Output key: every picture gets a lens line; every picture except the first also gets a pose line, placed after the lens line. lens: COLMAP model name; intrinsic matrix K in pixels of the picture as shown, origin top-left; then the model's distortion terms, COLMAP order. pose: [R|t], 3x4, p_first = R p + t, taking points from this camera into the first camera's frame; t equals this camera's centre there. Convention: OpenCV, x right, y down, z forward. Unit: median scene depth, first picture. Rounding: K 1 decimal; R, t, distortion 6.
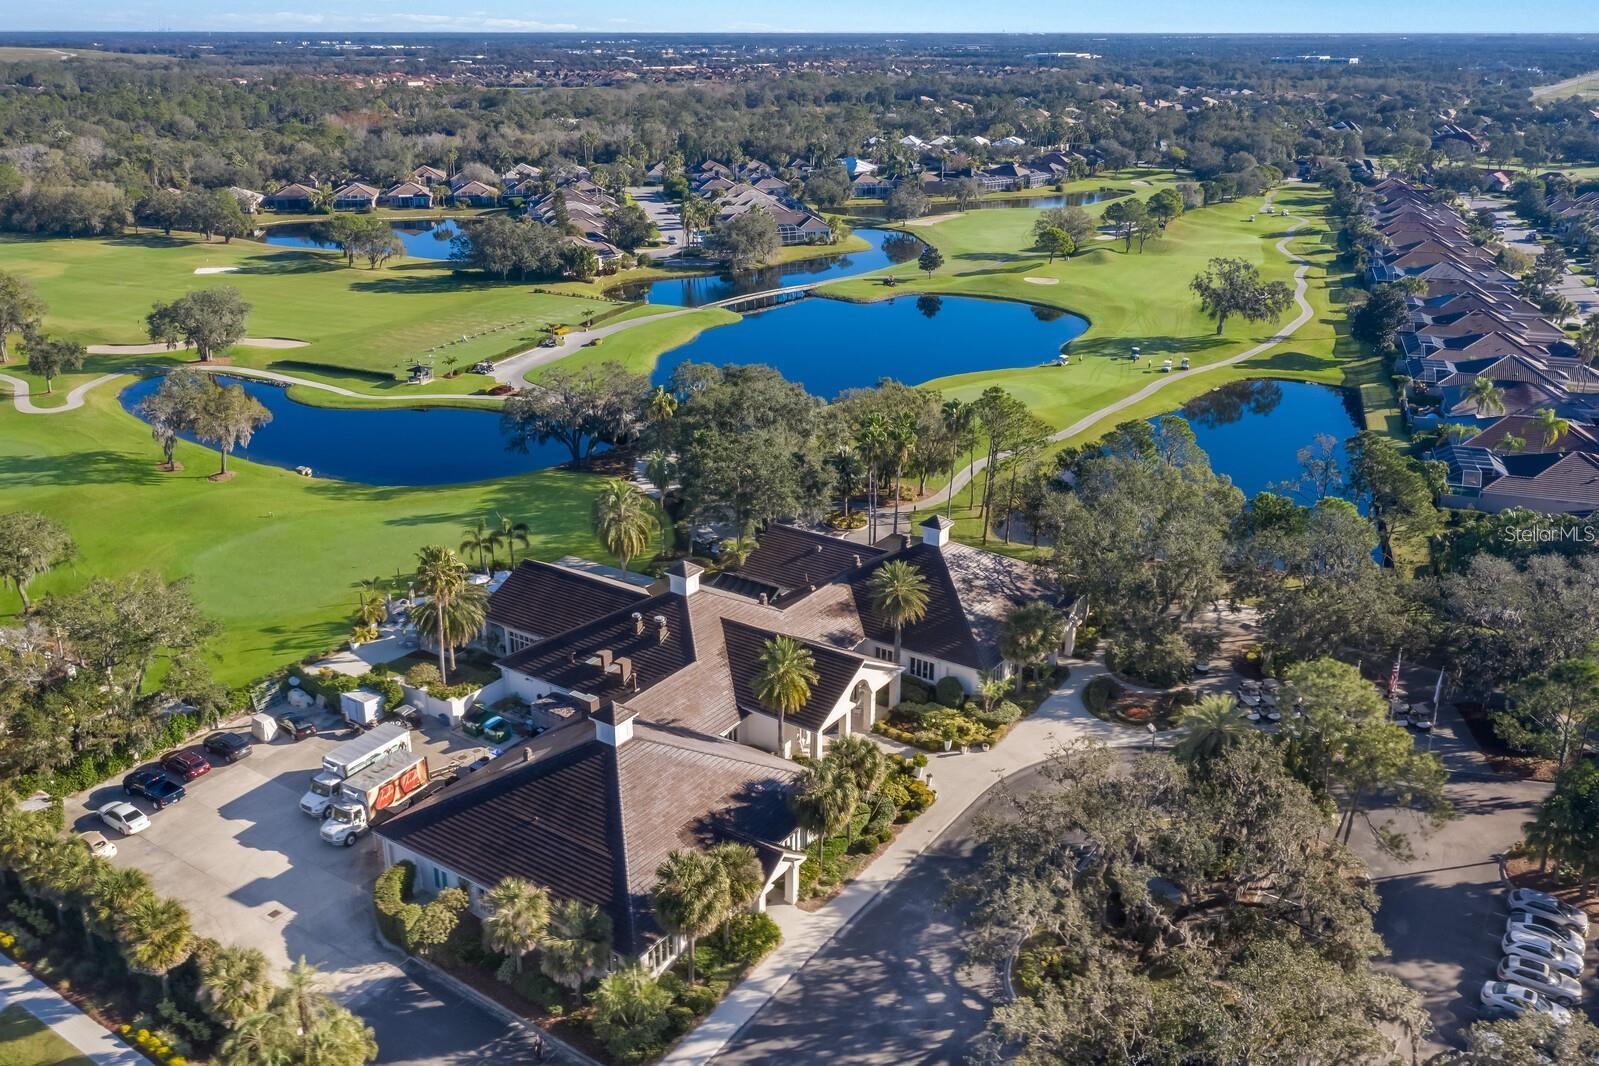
lens RADIAL K [[1308.7, 0, 799.5], [0, 1308.7, 533.0], [0, 0, 1]] dist [0.000667, 0.009447]
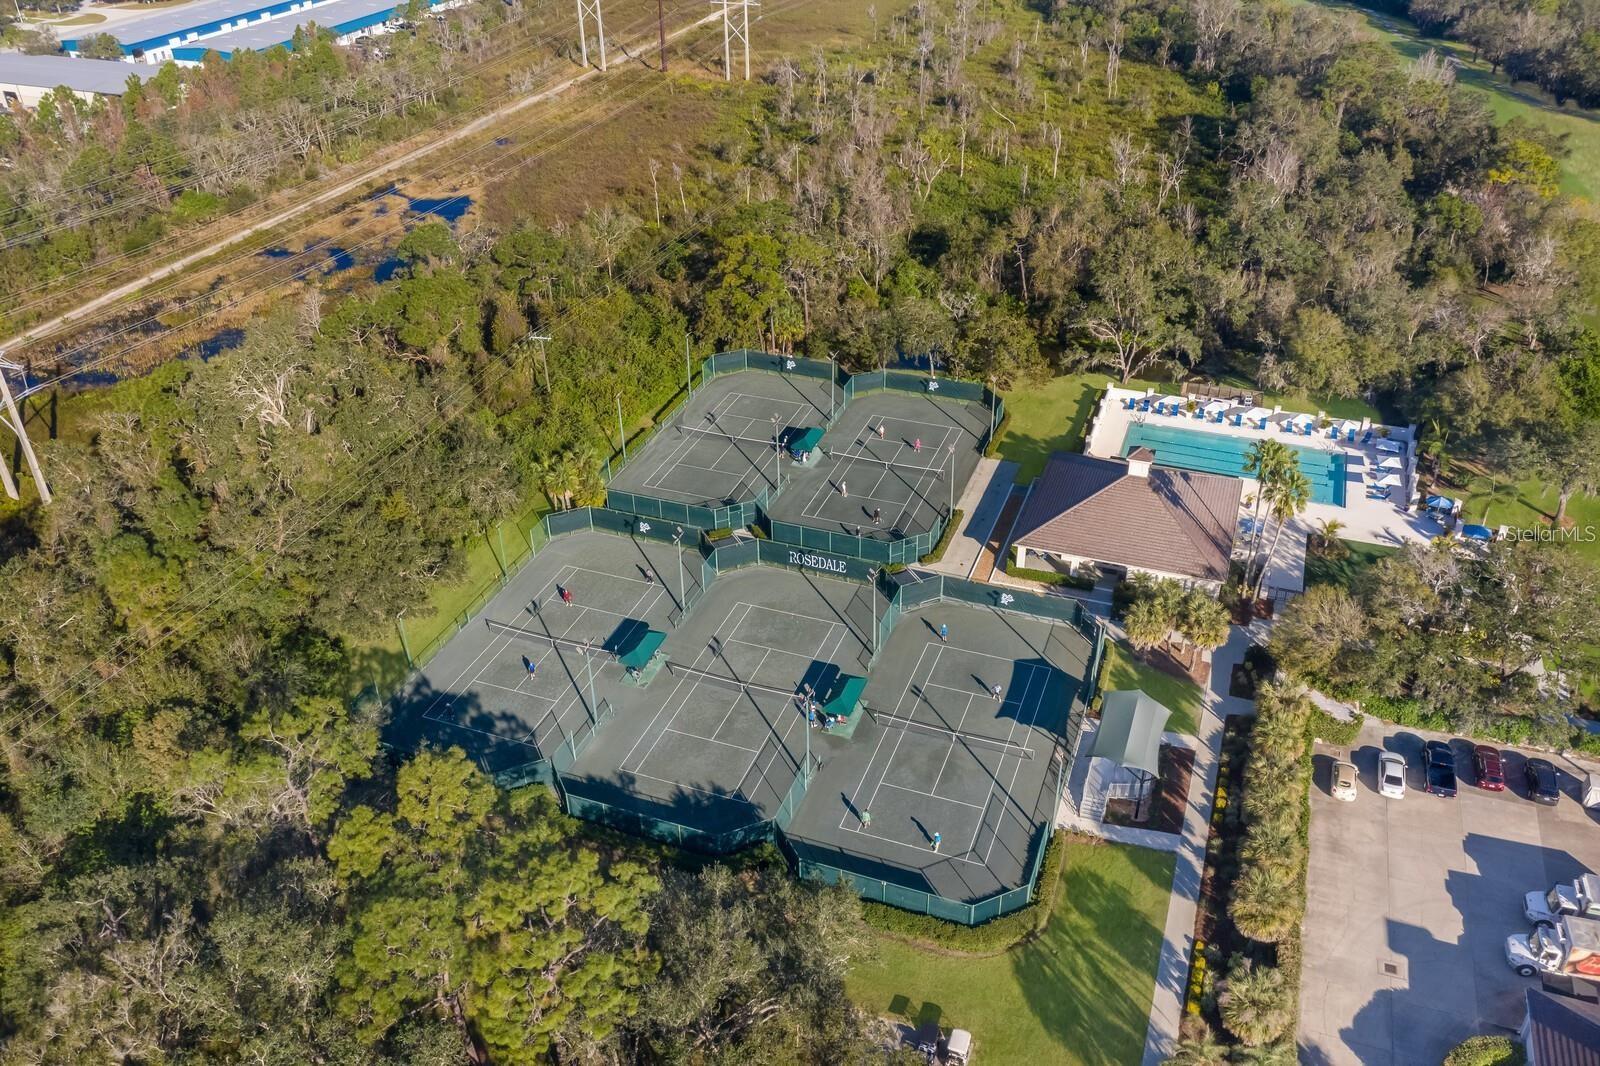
lens RADIAL K [[1264.9, 0, 800.0], [0, 1264.9, 533.0], [0, 0, 1]] dist [0.012422, -0.005943]
pose [[0.235151, 0.514471, -0.824636, 0.077128], [-0.324824, 0.841242, 0.432205, -0.182093], [0.916075, 0.166228, 0.364931, 0.157389]]
